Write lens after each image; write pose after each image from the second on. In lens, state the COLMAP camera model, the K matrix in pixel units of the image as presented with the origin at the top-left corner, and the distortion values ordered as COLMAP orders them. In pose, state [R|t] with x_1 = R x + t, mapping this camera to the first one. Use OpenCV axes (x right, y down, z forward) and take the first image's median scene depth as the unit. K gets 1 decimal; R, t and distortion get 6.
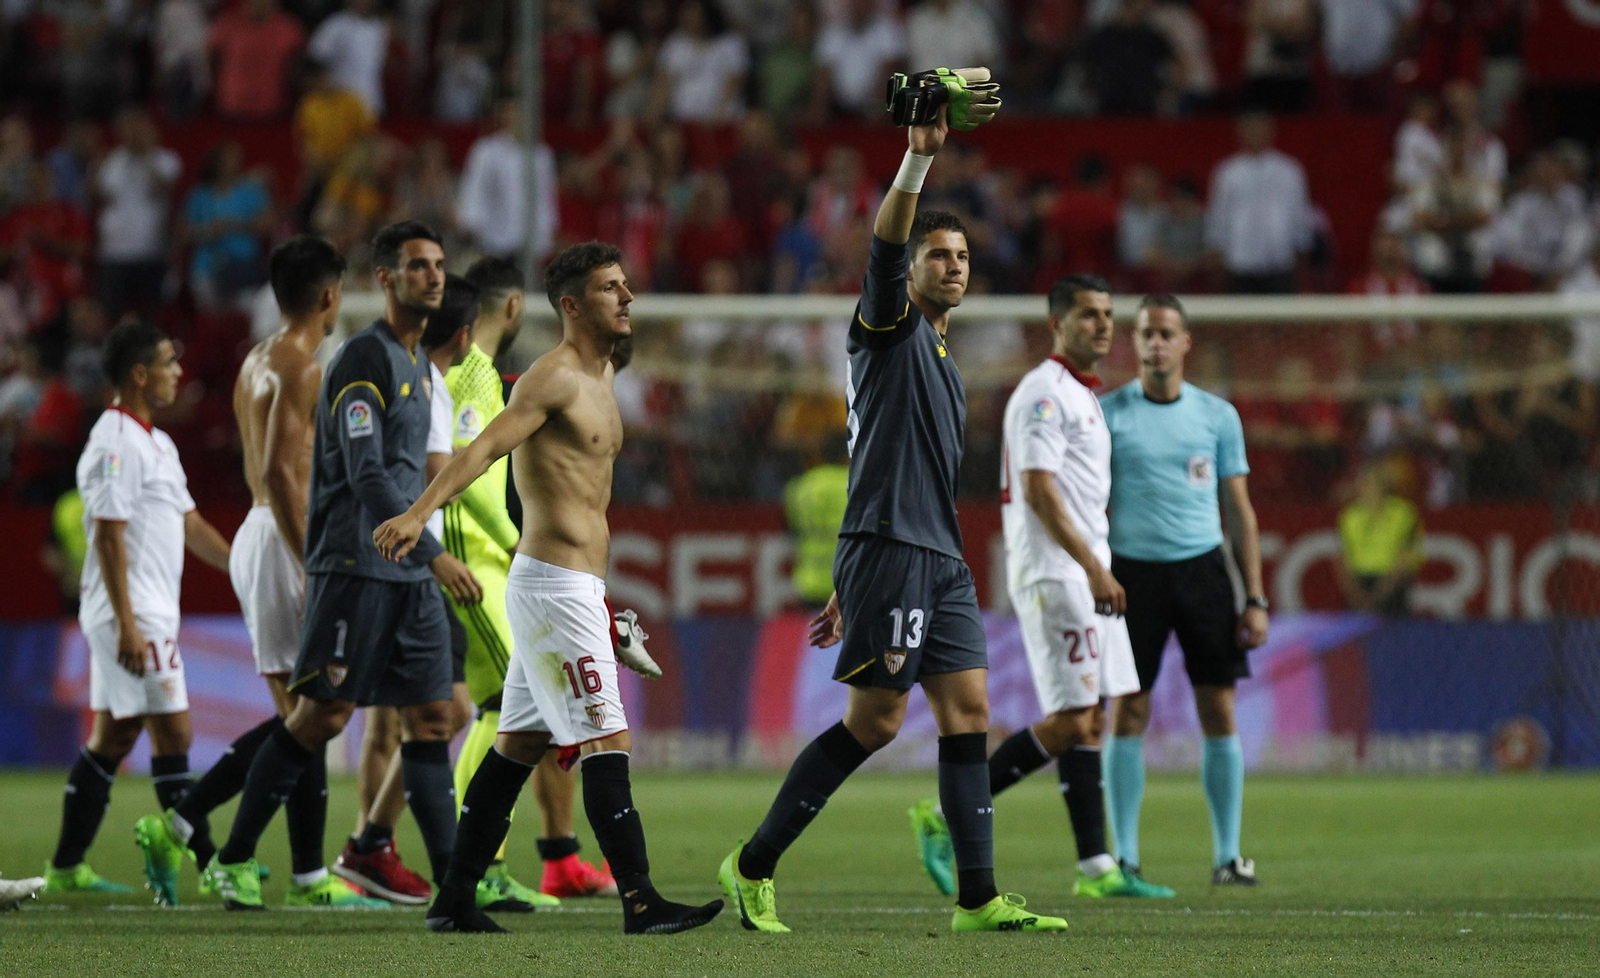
lens RADIAL K [[643.6, 0, 800.0], [0, 643.6, 489.0], [0, 0, 1]] dist [0.023256, -0.006251]
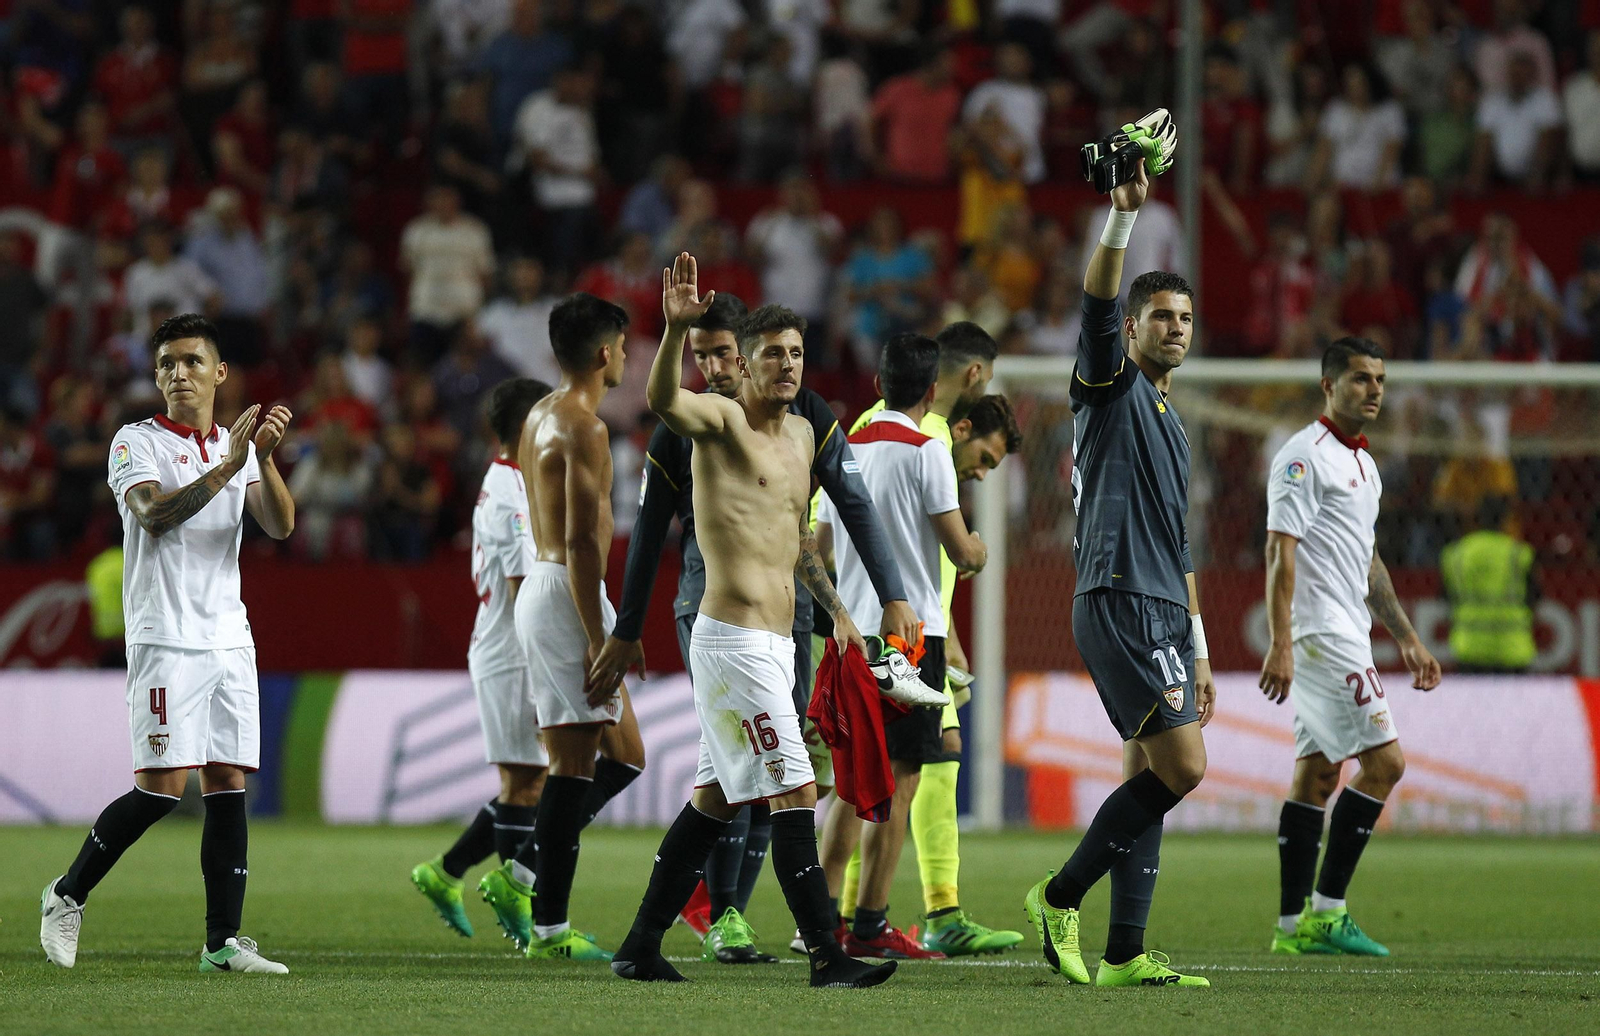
lens RADIAL K [[647.9, 0, 799.9], [0, 647.9, 546.4], [0, 0, 1]] dist [0.001276, 0.000944]
pose [[0.999916, 0.009901, 0.008406, -0.429116], [-0.009909, 0.999950, 0.000940, -0.001095], [-0.008396, -0.001023, 0.999964, 0.000161]]
